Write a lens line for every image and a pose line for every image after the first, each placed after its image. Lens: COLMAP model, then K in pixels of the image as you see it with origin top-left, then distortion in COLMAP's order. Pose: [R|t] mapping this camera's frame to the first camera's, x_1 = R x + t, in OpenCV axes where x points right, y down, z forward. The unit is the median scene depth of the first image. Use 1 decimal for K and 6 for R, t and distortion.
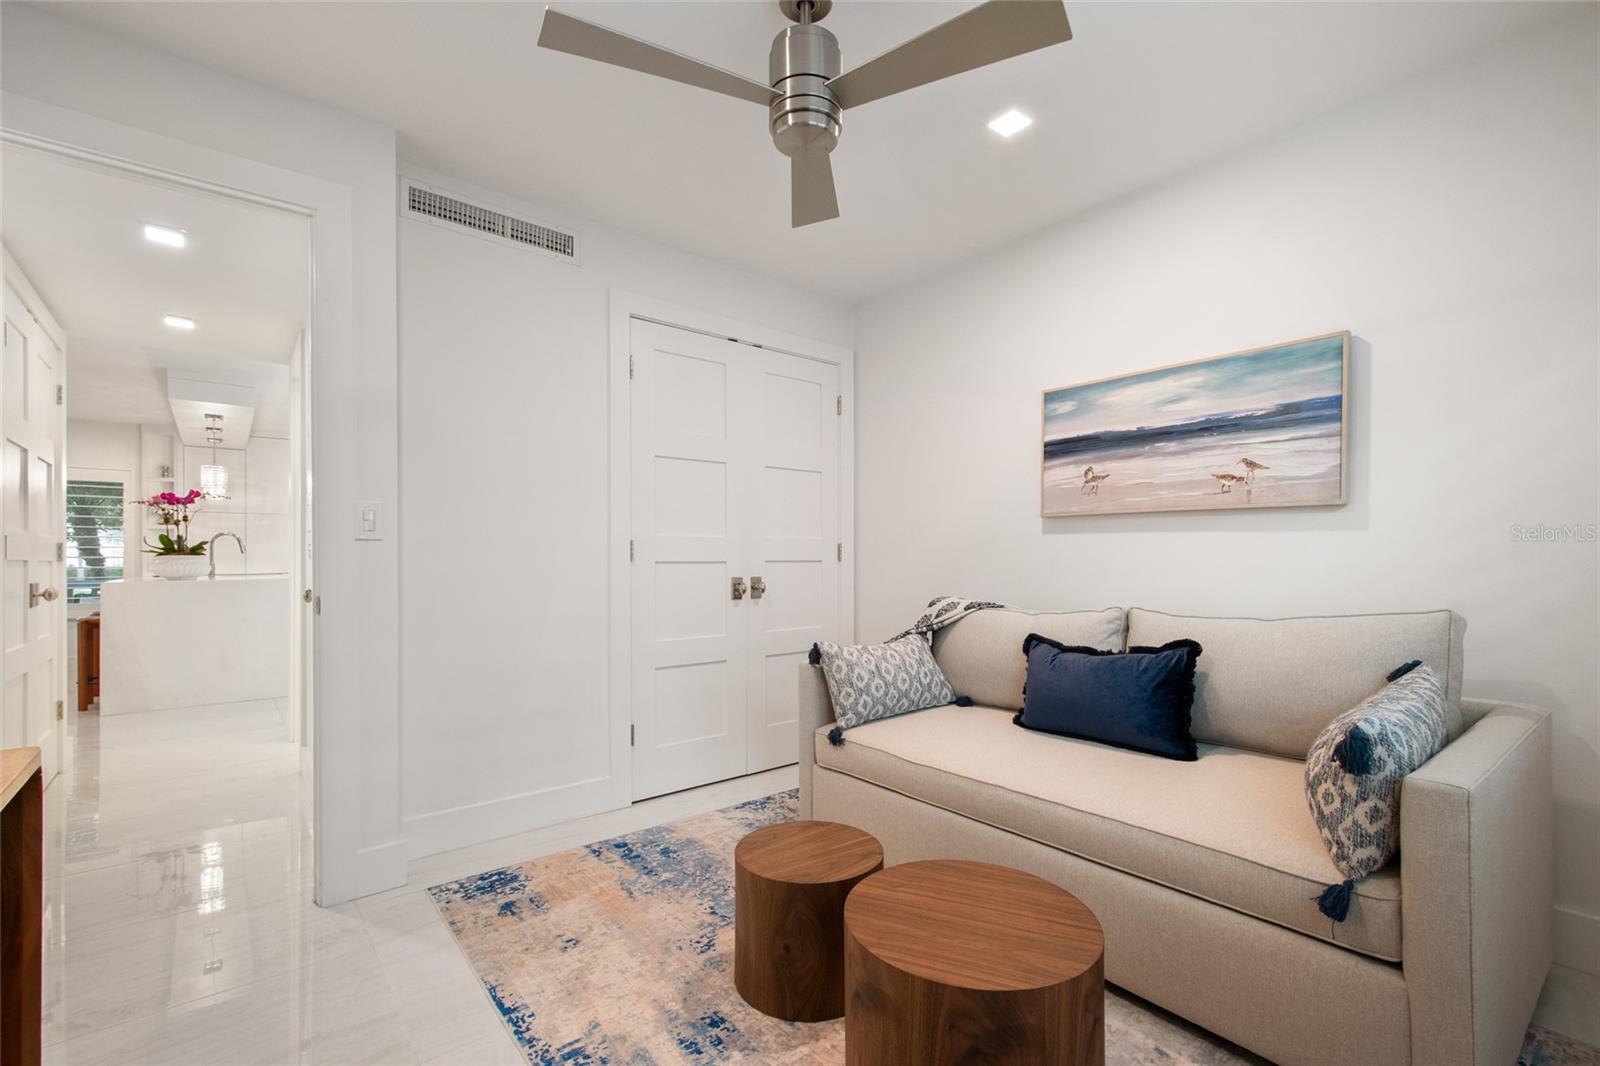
lens RADIAL K [[705.8, 0, 808.5], [0, 705.8, 554.9], [0, 0, 1]] dist [0.005452, -0.001190]
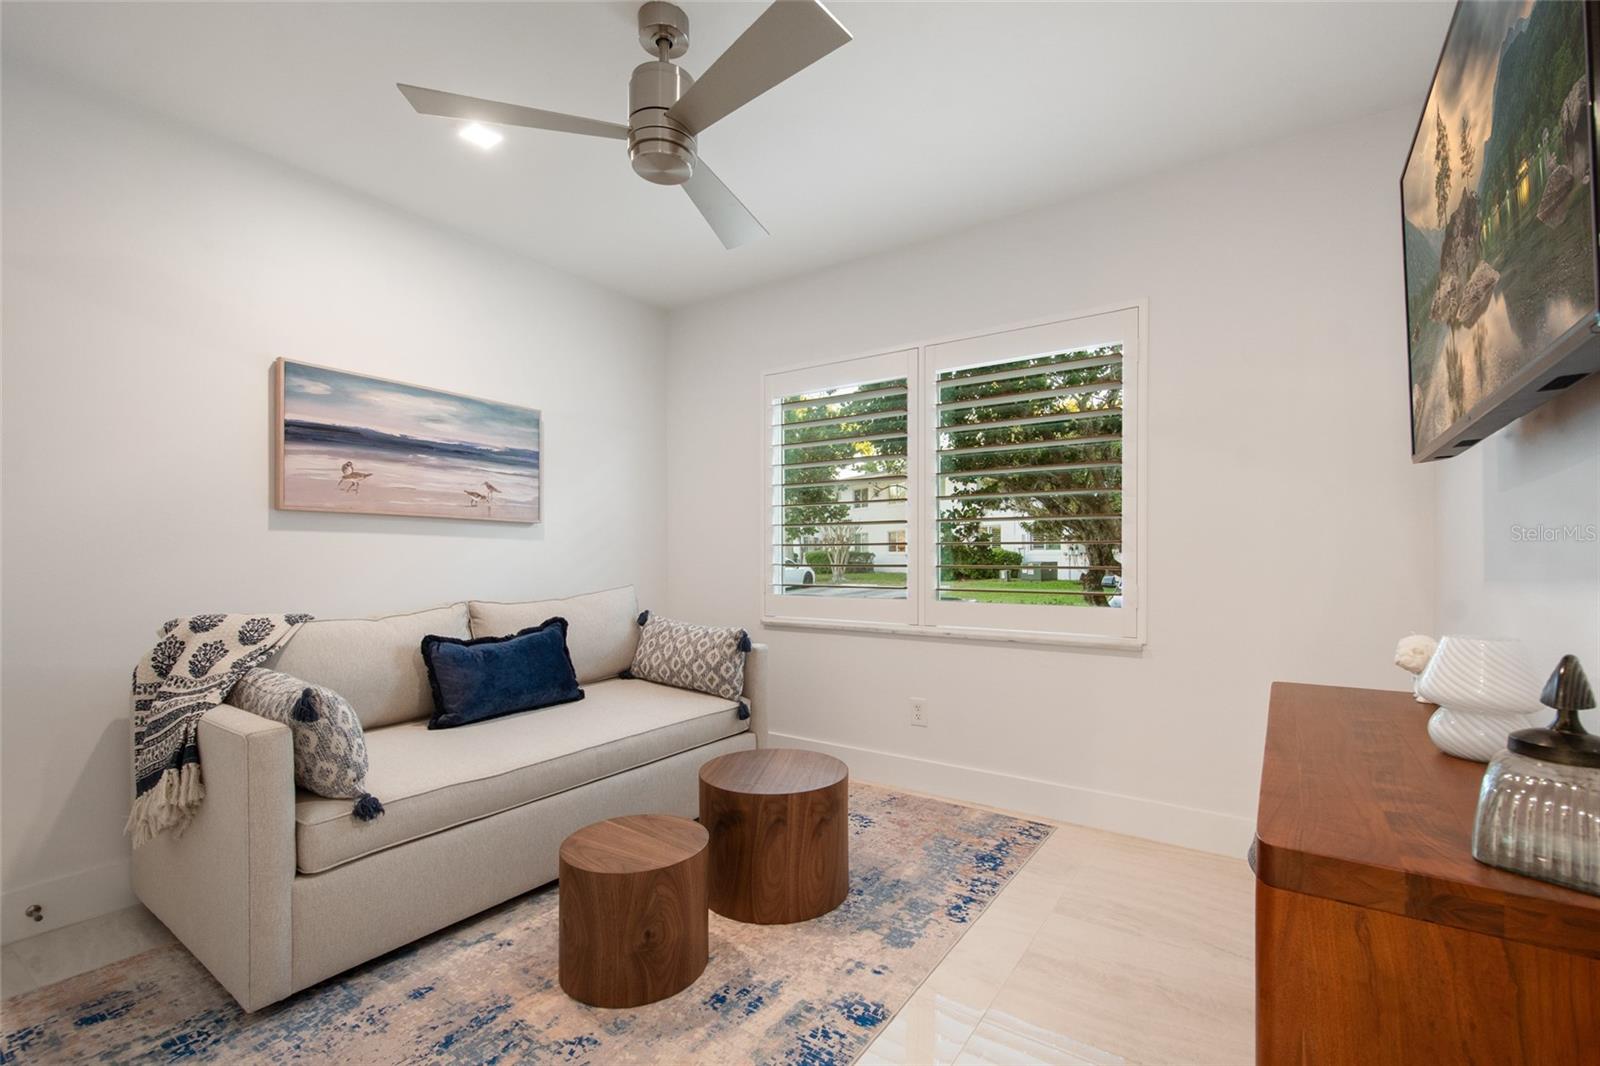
lens RADIAL K [[705.8, 0, 808.5], [0, 705.8, 554.9], [0, 0, 1]] dist [0.005452, -0.001190]
pose [[-0.286513, 0.004082, 0.958068, -0.808883], [-0.002347, 0.999985, -0.004962, 0.003572], [-0.958074, -0.003670, -0.286499, 0.806682]]
